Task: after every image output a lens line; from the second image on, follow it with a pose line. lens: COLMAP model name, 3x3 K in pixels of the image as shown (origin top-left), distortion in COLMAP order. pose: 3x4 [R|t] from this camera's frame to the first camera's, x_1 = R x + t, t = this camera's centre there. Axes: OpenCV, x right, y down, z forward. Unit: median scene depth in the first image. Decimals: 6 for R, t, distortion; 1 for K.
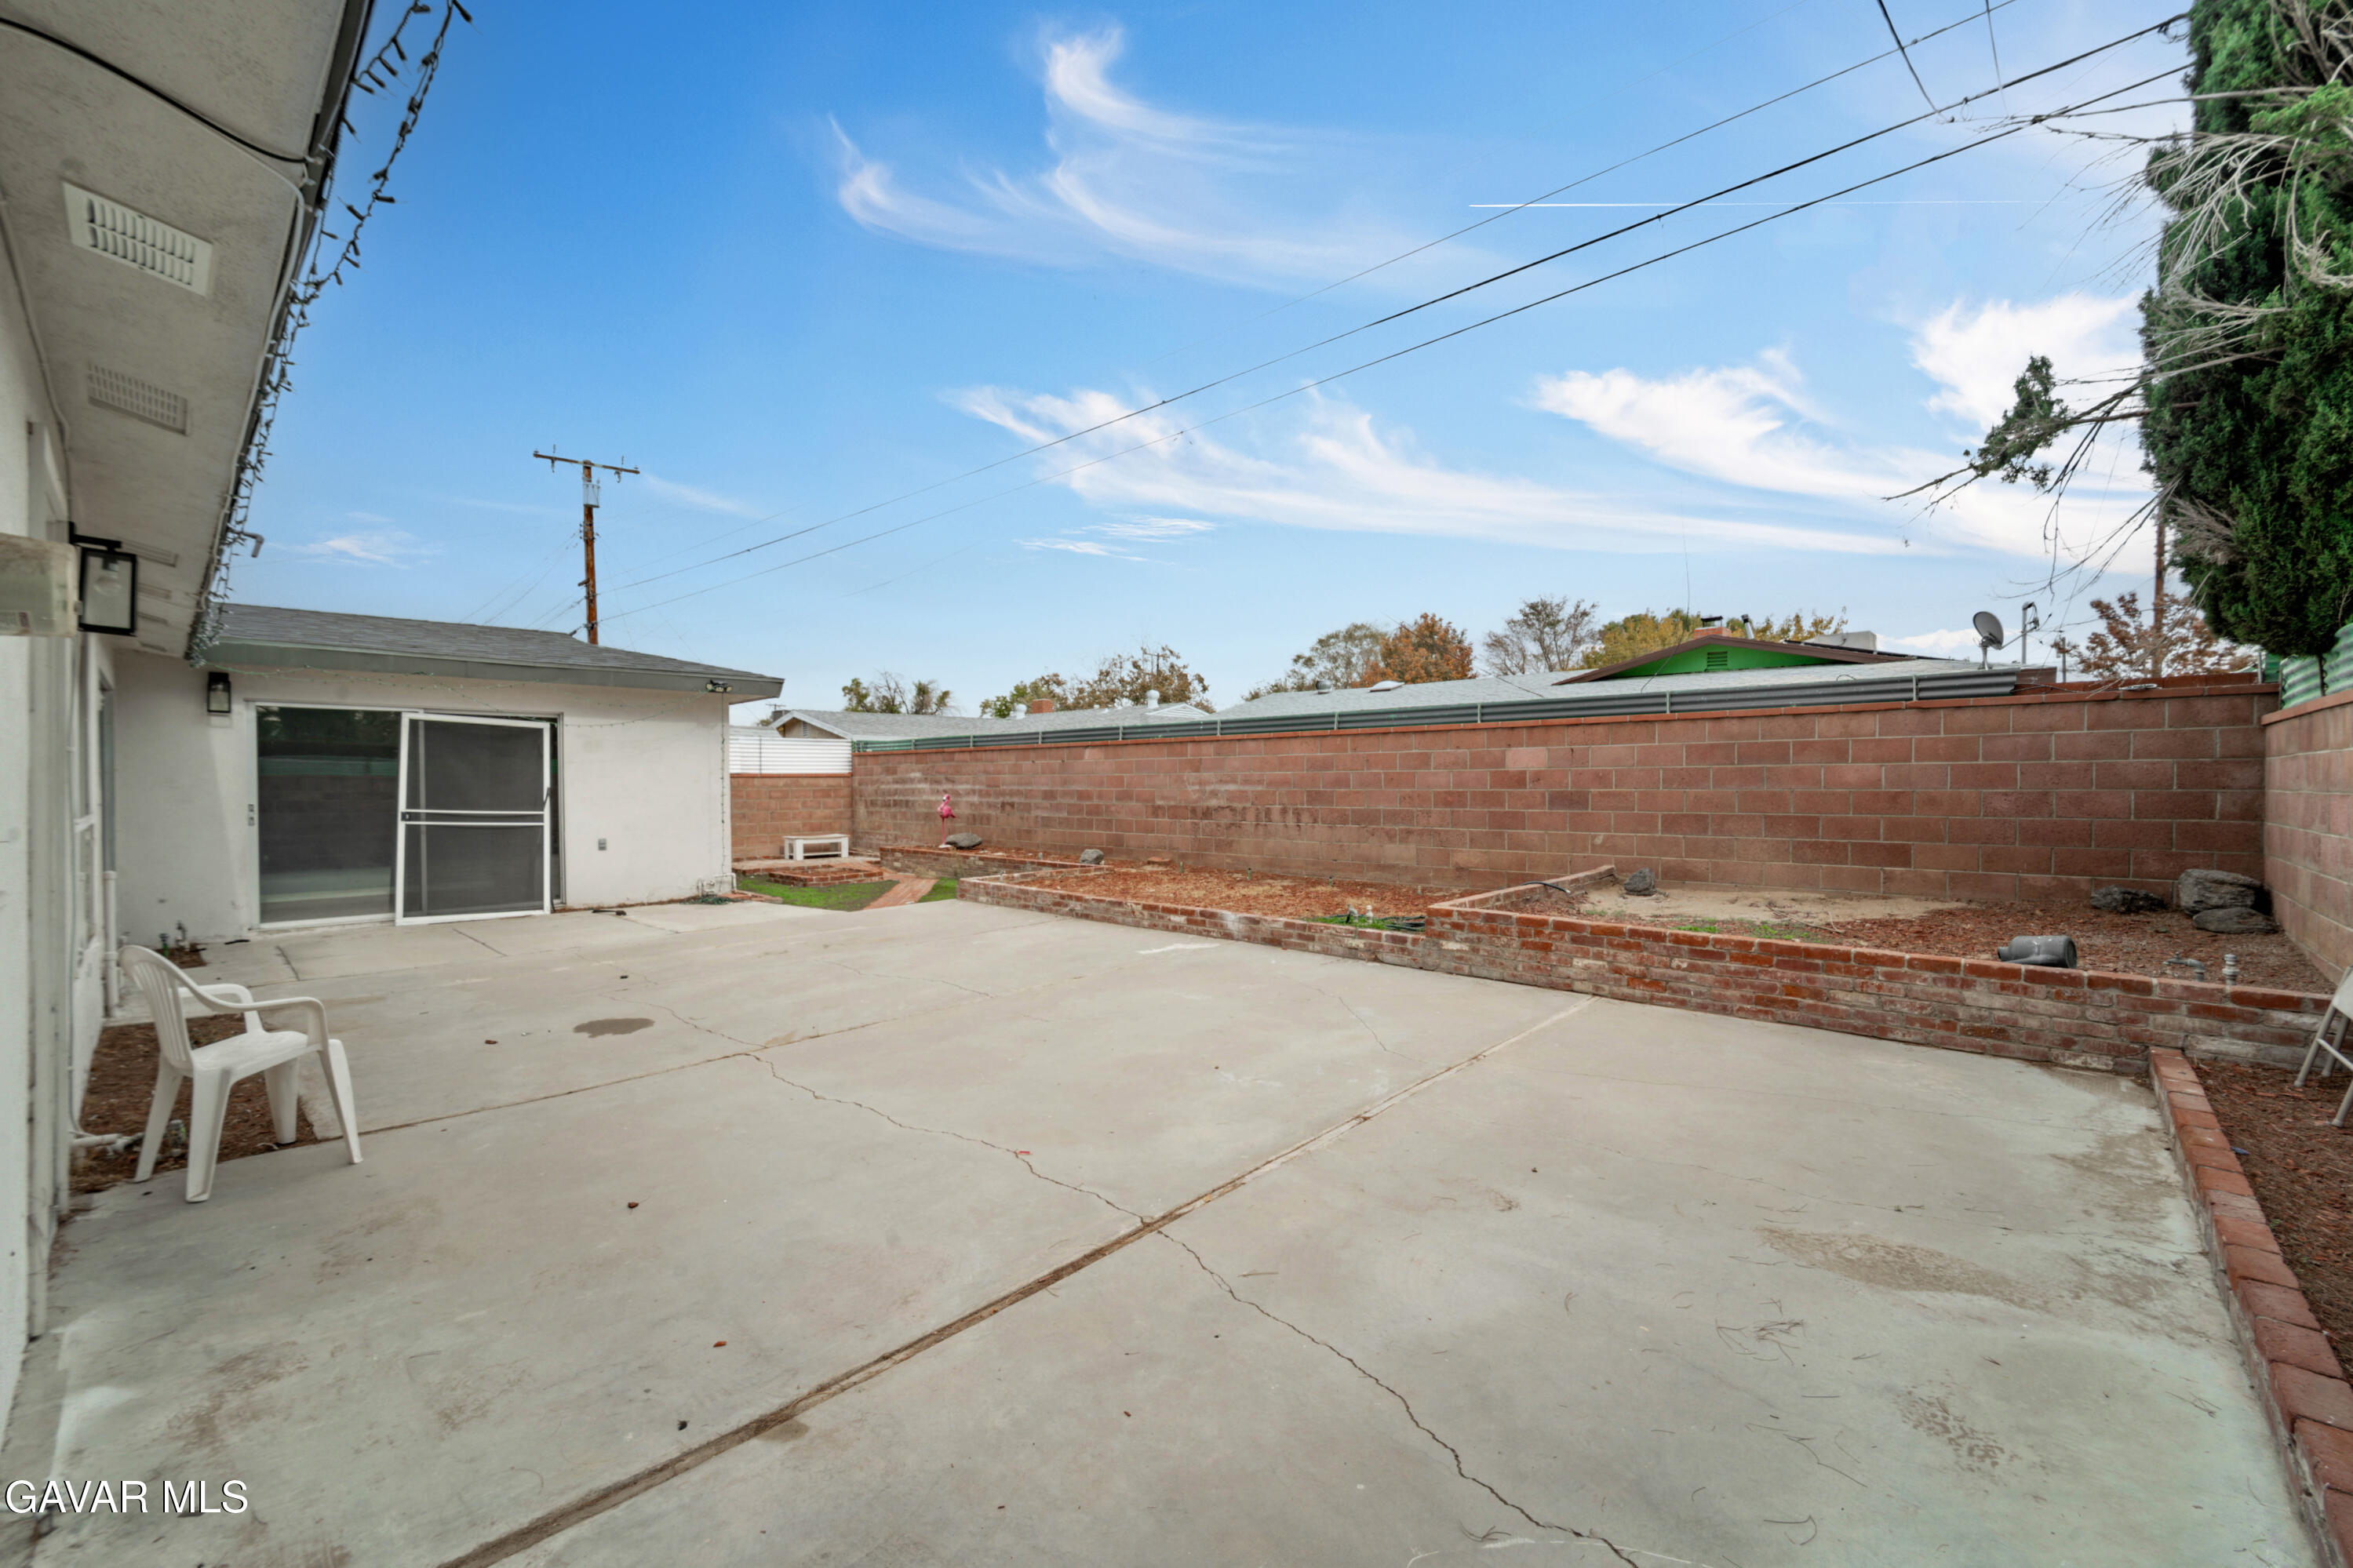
lens RADIAL K [[936.6, 0, 1186.2], [0, 936.6, 792.5], [0, 0, 1]] dist [-0.000773, -0.000060]
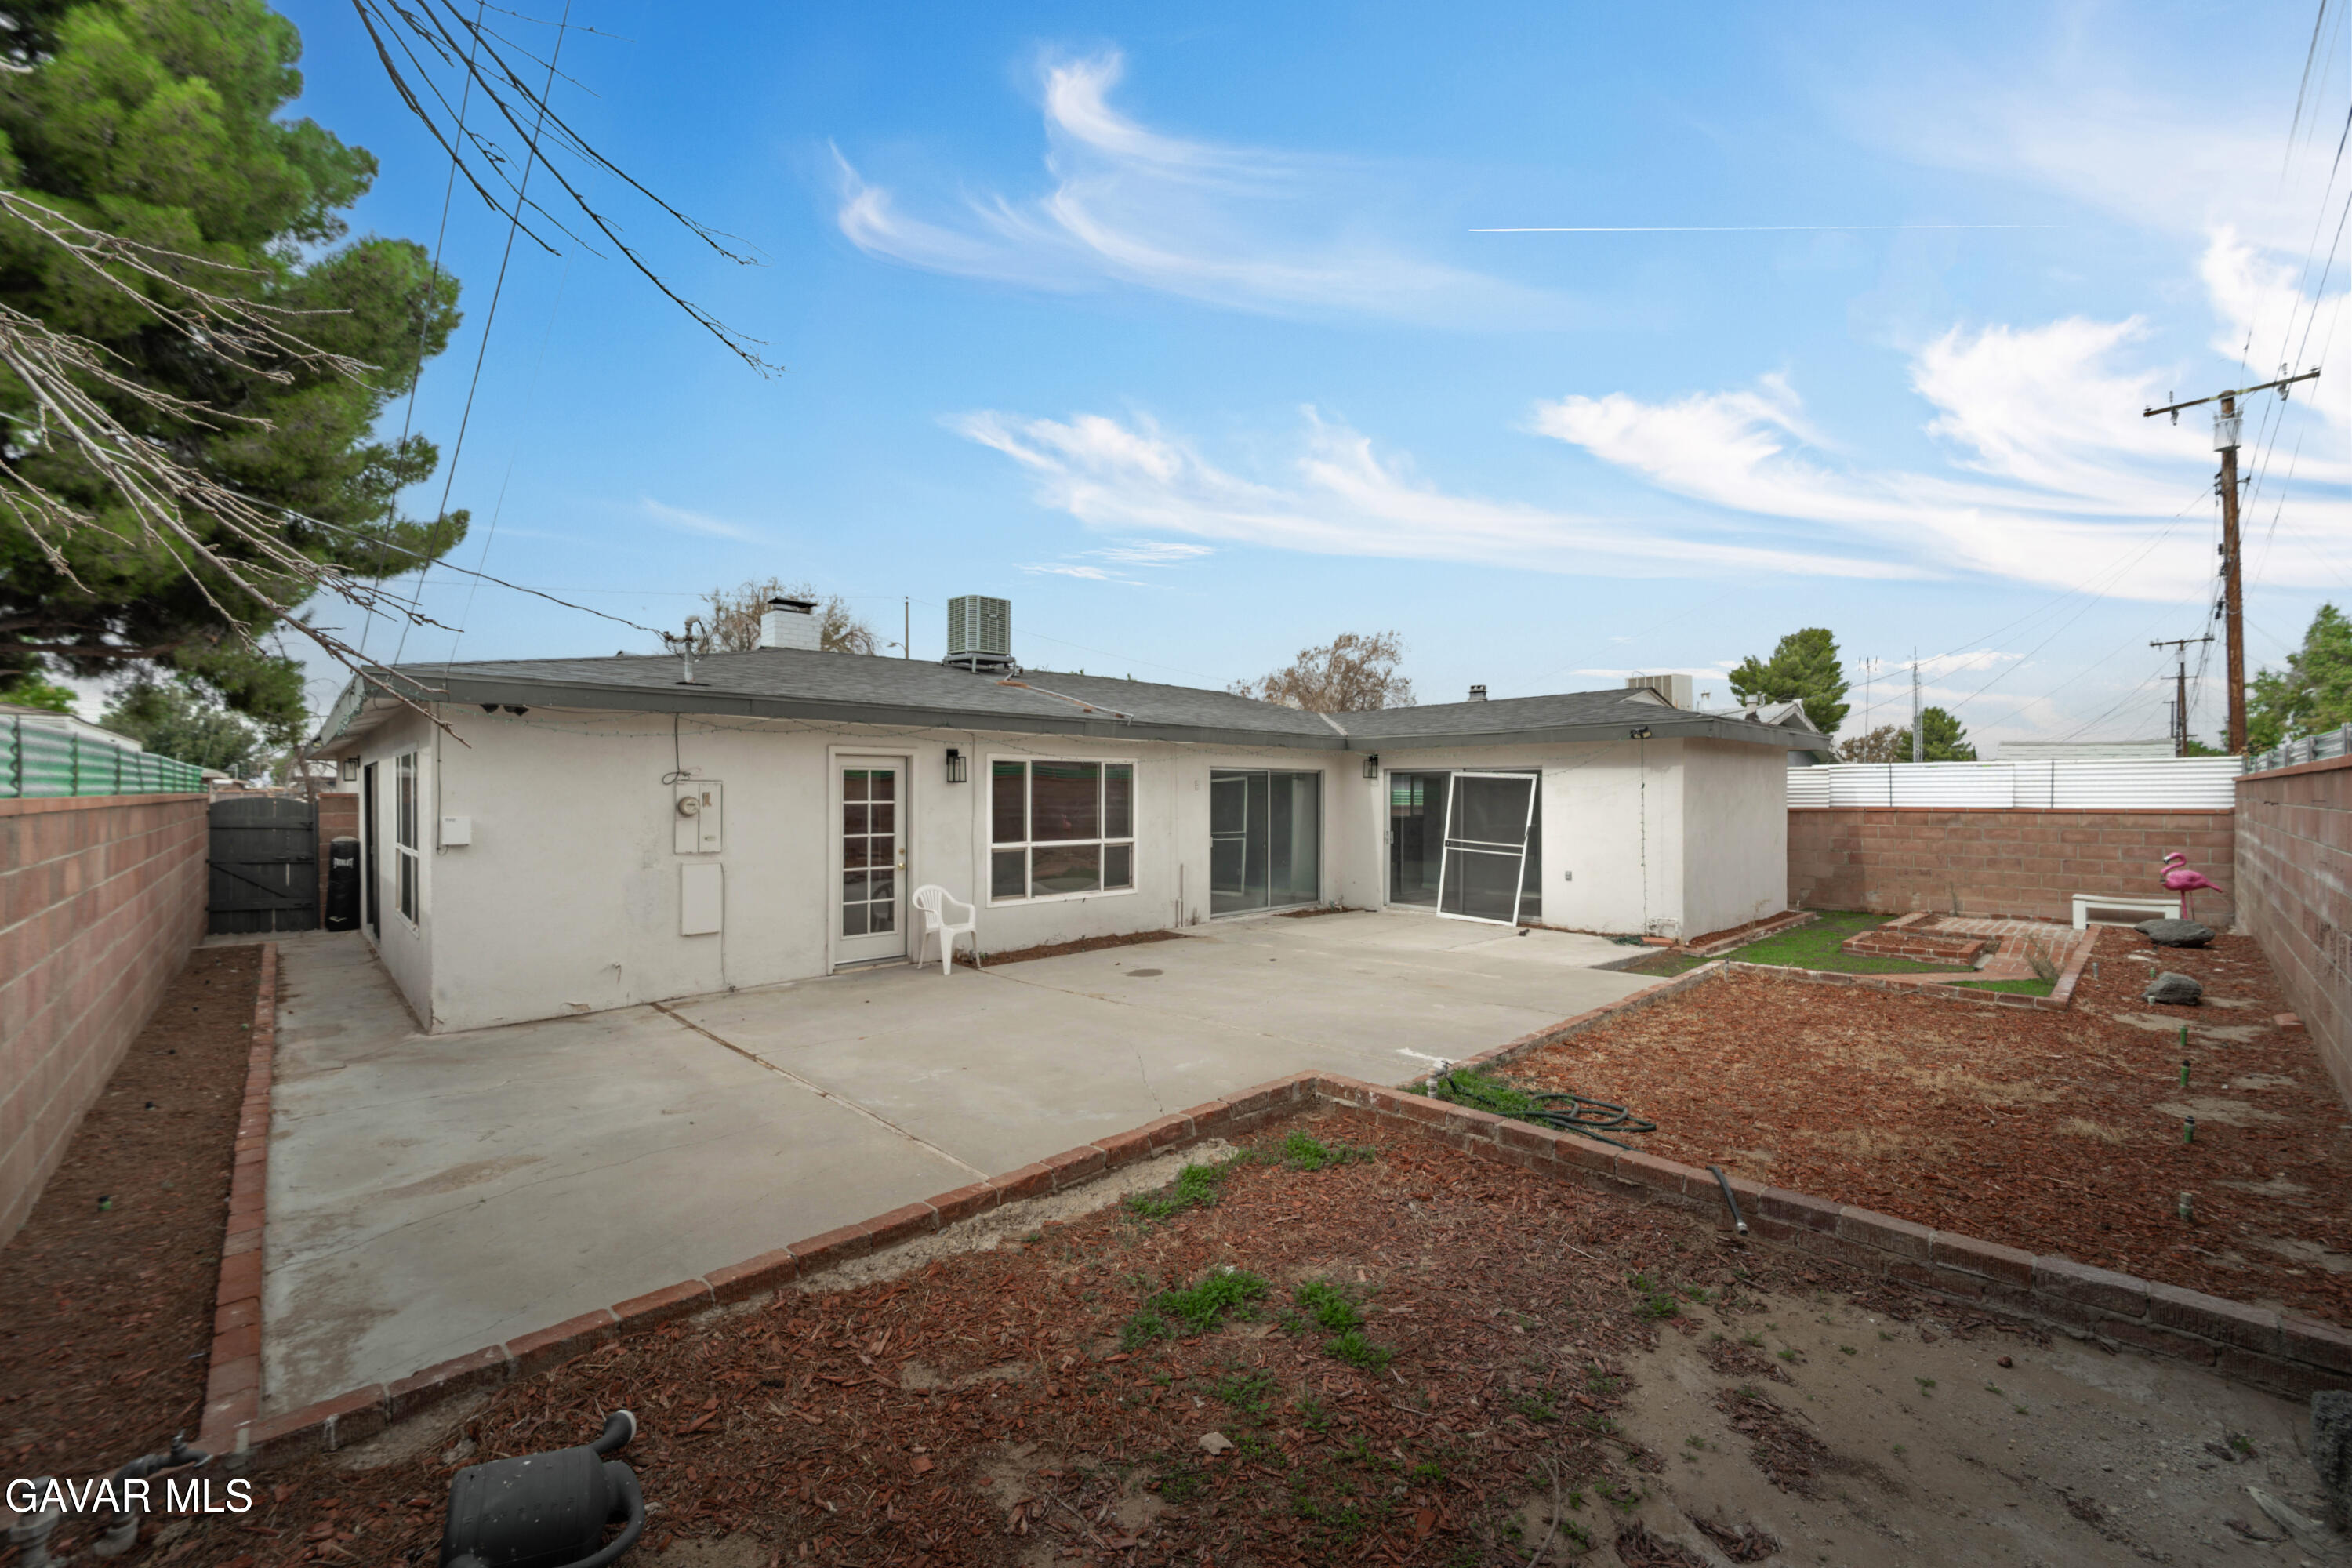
lens RADIAL K [[936.3, 0, 1185.7], [0, 936.3, 792.5], [0, 0, 1]] dist [-0.000773, -0.000060]
pose [[-0.053676, 0.002624, -0.998555, 0.669203], [-0.009877, 0.999946, 0.003158, -0.056278], [0.998510, 0.010033, -0.053647, 0.675768]]
